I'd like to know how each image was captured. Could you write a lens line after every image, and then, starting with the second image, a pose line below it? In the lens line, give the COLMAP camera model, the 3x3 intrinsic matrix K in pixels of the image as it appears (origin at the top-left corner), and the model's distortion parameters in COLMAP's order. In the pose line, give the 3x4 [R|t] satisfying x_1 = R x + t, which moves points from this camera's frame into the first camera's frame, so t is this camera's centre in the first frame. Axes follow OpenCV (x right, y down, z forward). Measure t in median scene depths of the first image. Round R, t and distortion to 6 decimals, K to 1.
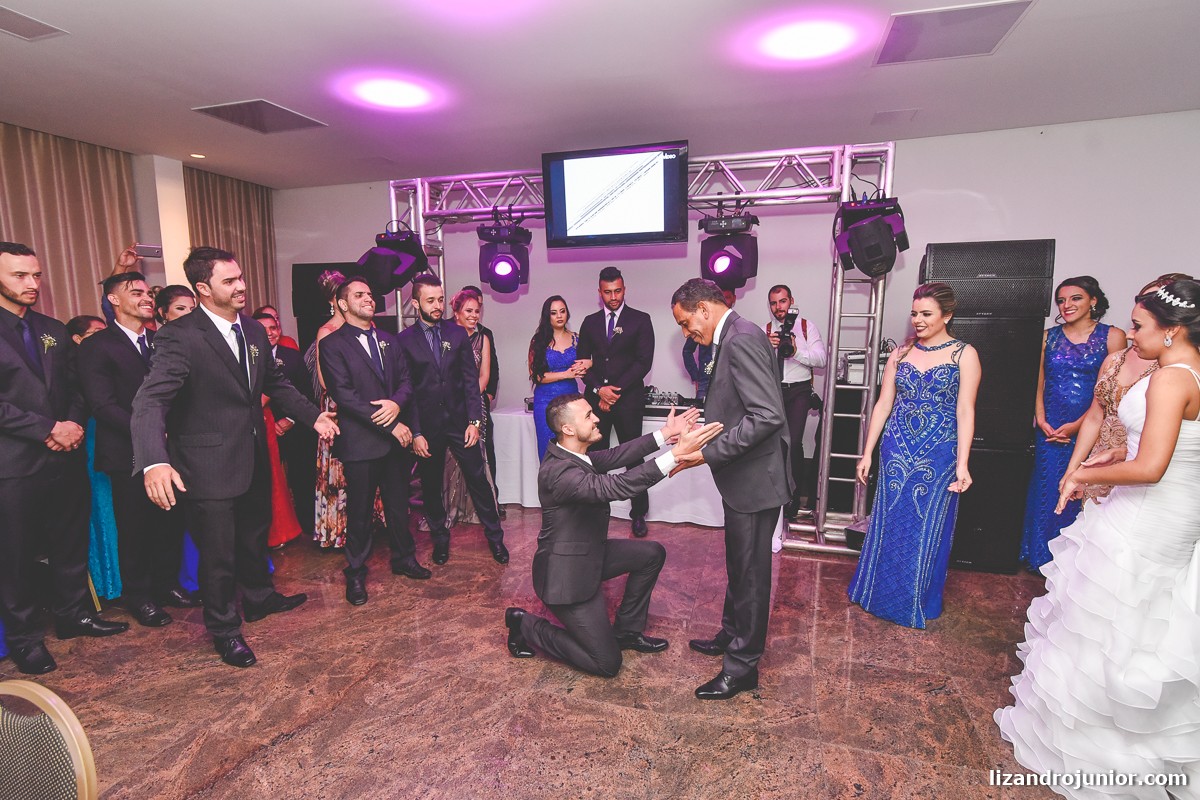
lens RADIAL K [[586.3, 0, 596.3], [0, 586.3, 405.8], [0, 0, 1]] dist [-0.018964, 0.001411]
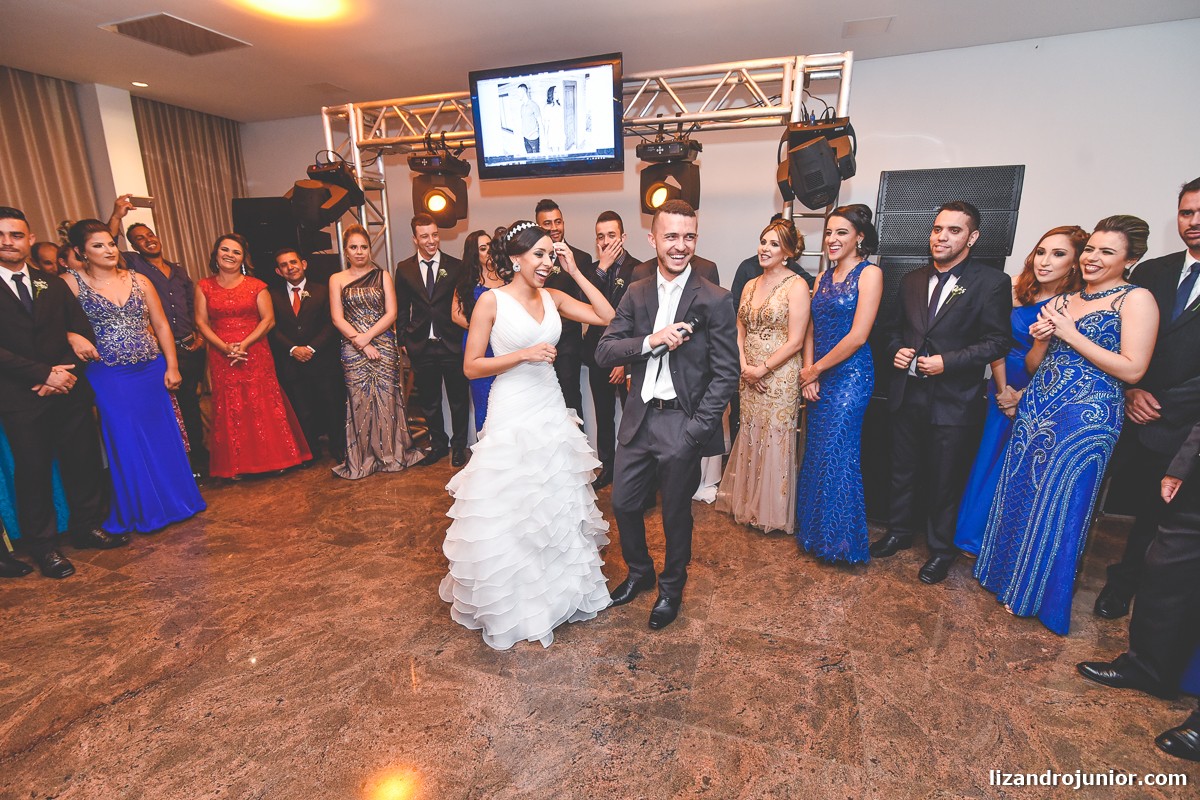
lens RADIAL K [[550.0, 0, 596.9], [0, 550.0, 405.1], [0, 0, 1]] dist [-0.021262, 0.001978]
pose [[0.999278, 0.014351, -0.035187, 0.164427], [-0.010425, 0.993949, 0.109343, -0.009718], [0.036543, -0.108898, 0.993381, 0.115208]]
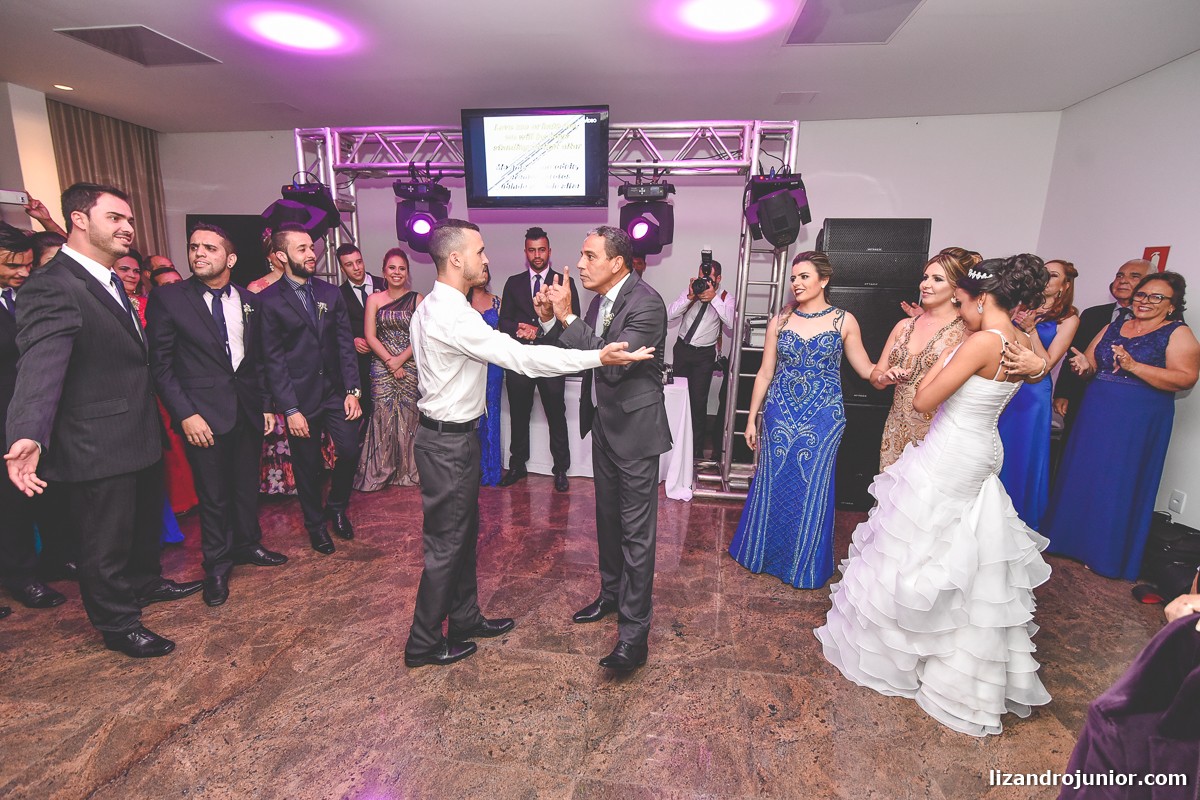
lens RADIAL K [[550.0, 0, 596.9], [0, 550.0, 405.1], [0, 0, 1]] dist [-0.021262, 0.001978]
pose [[0.986884, -0.011780, 0.161003, -0.024335], [0.000871, 0.997708, 0.067657, 0.002377], [-0.161431, -0.066630, 0.984632, 0.031540]]
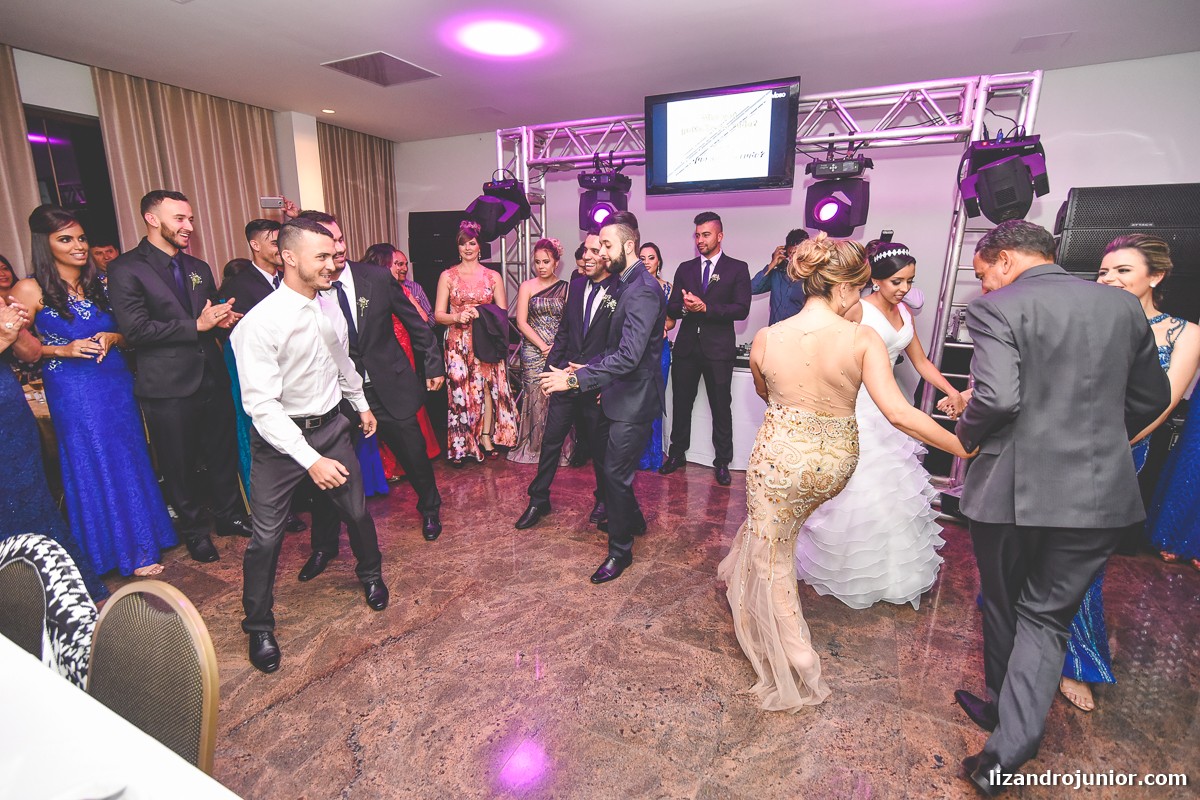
lens RADIAL K [[550.0, 0, 596.9], [0, 550.0, 405.1], [0, 0, 1]] dist [-0.021262, 0.001978]
pose [[0.986423, 0.052415, -0.155637, -0.002531], [-0.037500, 0.994551, 0.097274, -0.000224], [0.159888, -0.090117, 0.983013, 0.037215]]
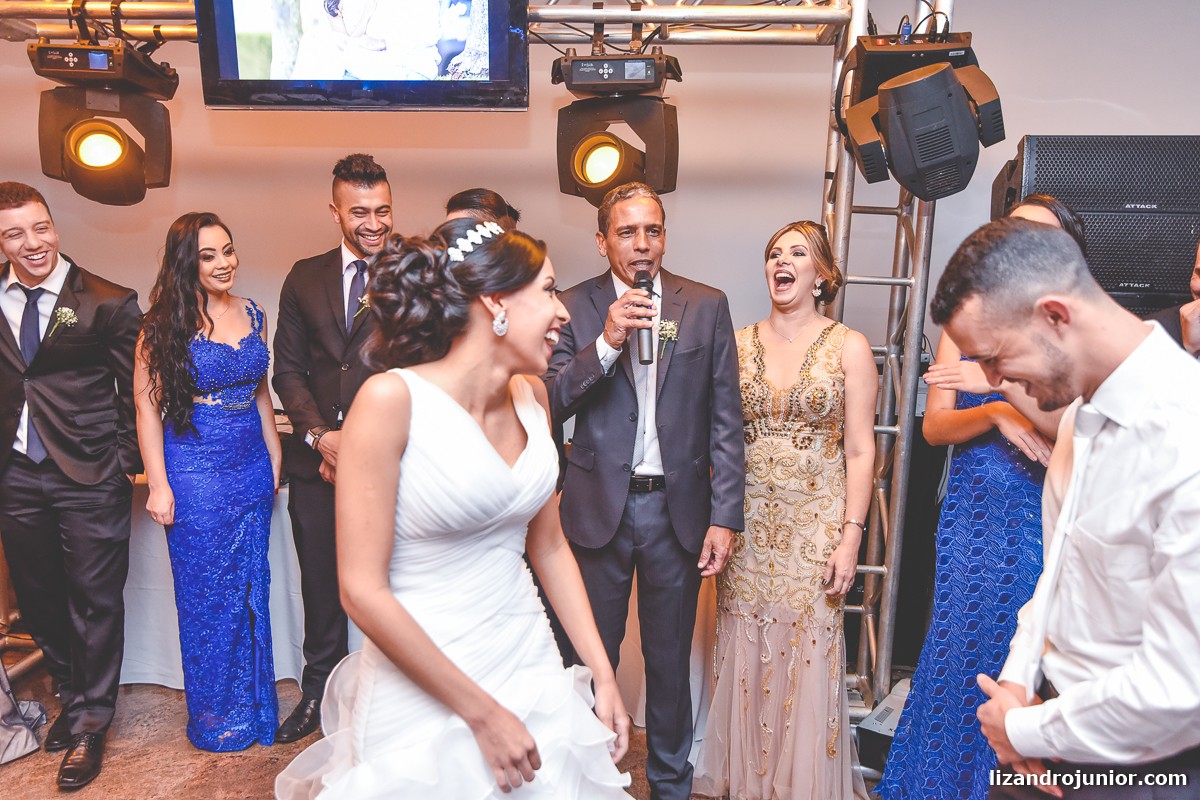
lens RADIAL K [[915.5, 0, 593.4], [0, 915.5, 410.4], [0, 0, 1]] dist [0.007936, -0.004978]
pose [[0.976699, -0.003860, 0.214579, 0.057802], [0.003778, 0.999993, 0.000792, -0.052123], [-0.214581, 0.000037, 0.976706, 0.328353]]
